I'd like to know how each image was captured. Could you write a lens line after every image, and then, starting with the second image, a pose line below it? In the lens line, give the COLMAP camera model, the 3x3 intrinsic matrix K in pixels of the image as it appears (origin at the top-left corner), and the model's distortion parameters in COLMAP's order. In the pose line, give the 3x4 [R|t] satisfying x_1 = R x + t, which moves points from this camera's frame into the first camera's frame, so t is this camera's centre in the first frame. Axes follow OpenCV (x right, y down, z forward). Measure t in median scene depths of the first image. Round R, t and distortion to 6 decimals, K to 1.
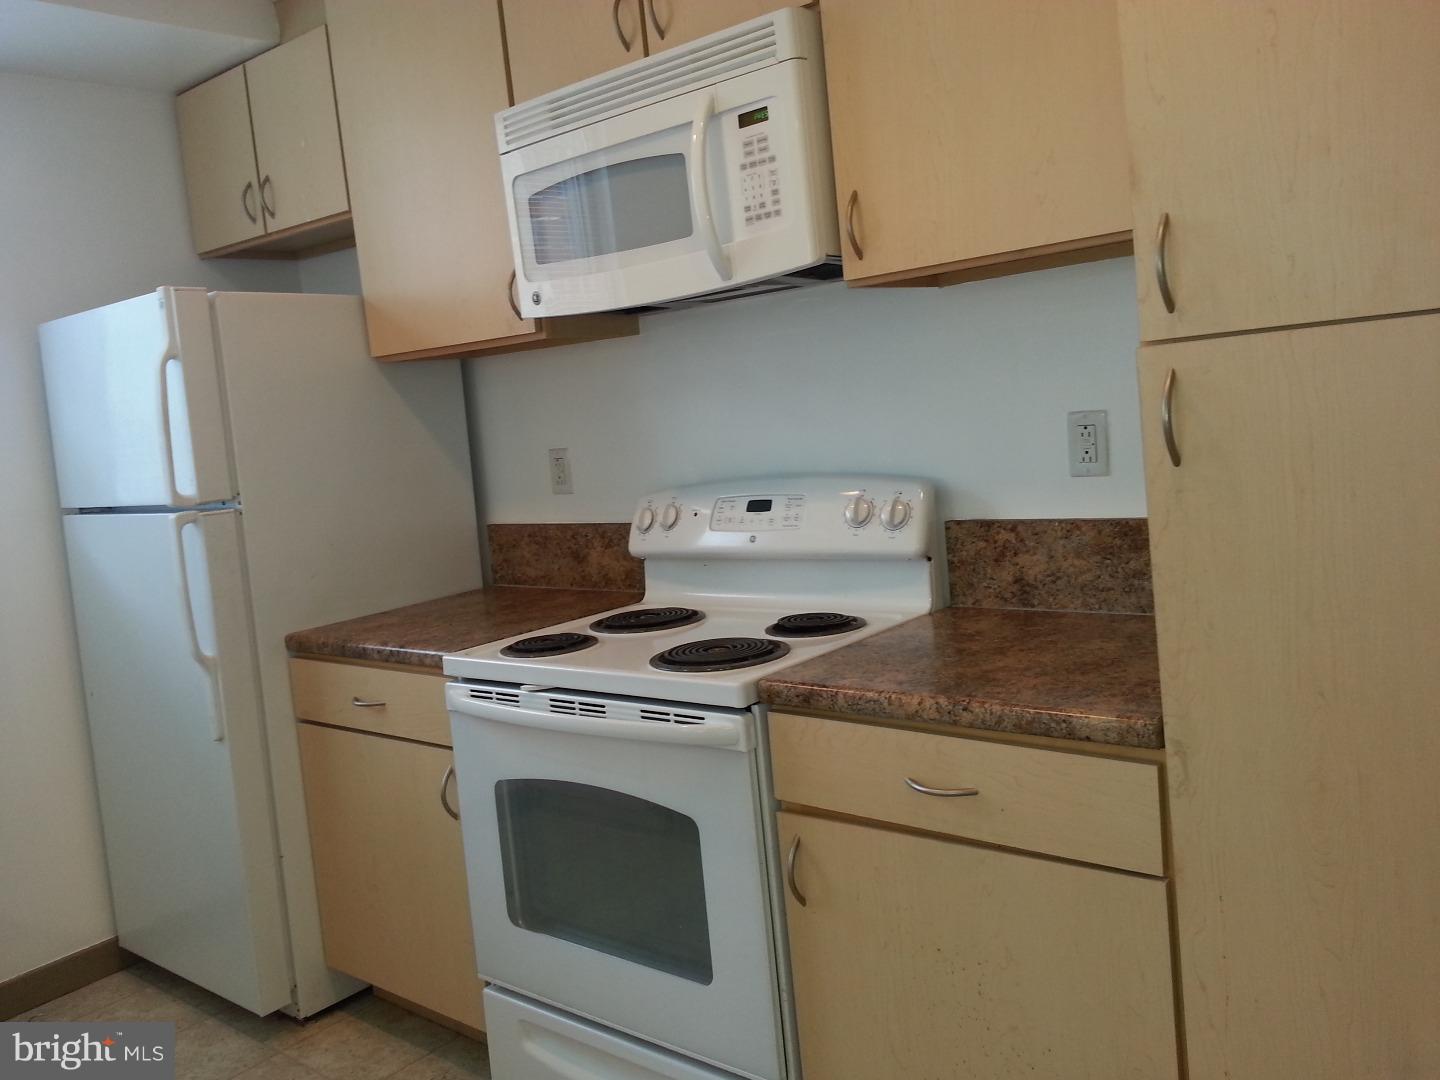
lens RADIAL K [[1191.2, 0, 709.4], [0, 1191.2, 492.8], [0, 0, 1]] dist [0.020157, 0.000097]
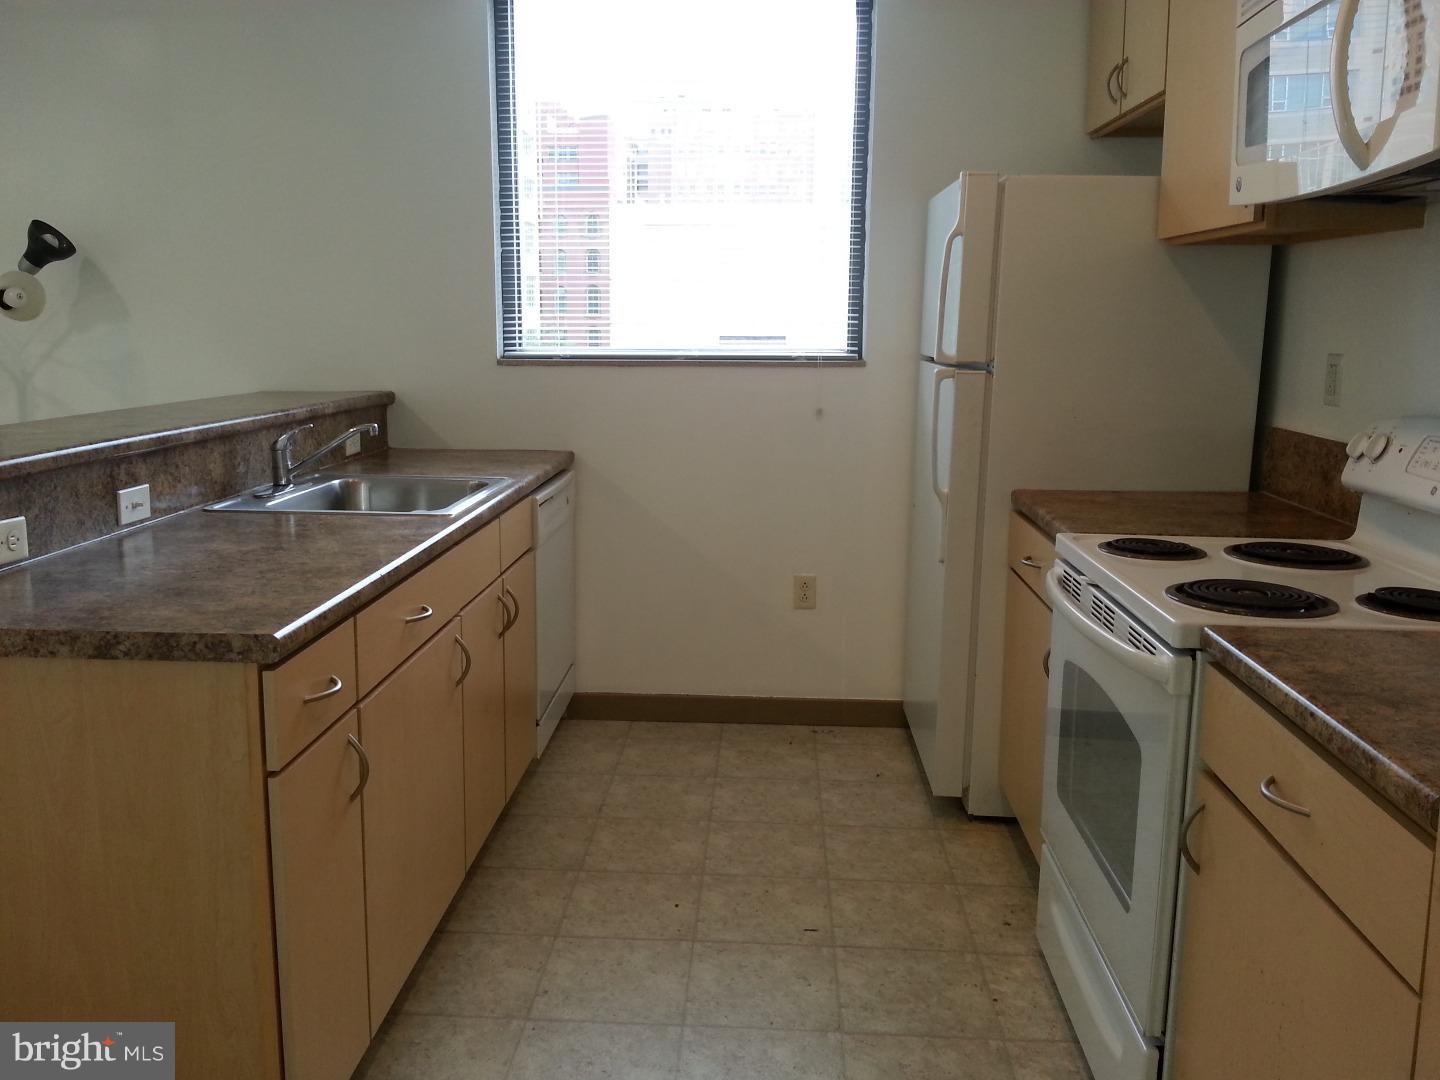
lens RADIAL K [[1191.2, 0, 709.4], [0, 1191.2, 492.8], [0, 0, 1]] dist [0.020157, 0.000097]
pose [[0.593602, 0.213366, -0.775959, 0.342210], [-0.125702, 0.976960, 0.172474, -0.035111], [0.794881, -0.004841, 0.606746, 0.096001]]
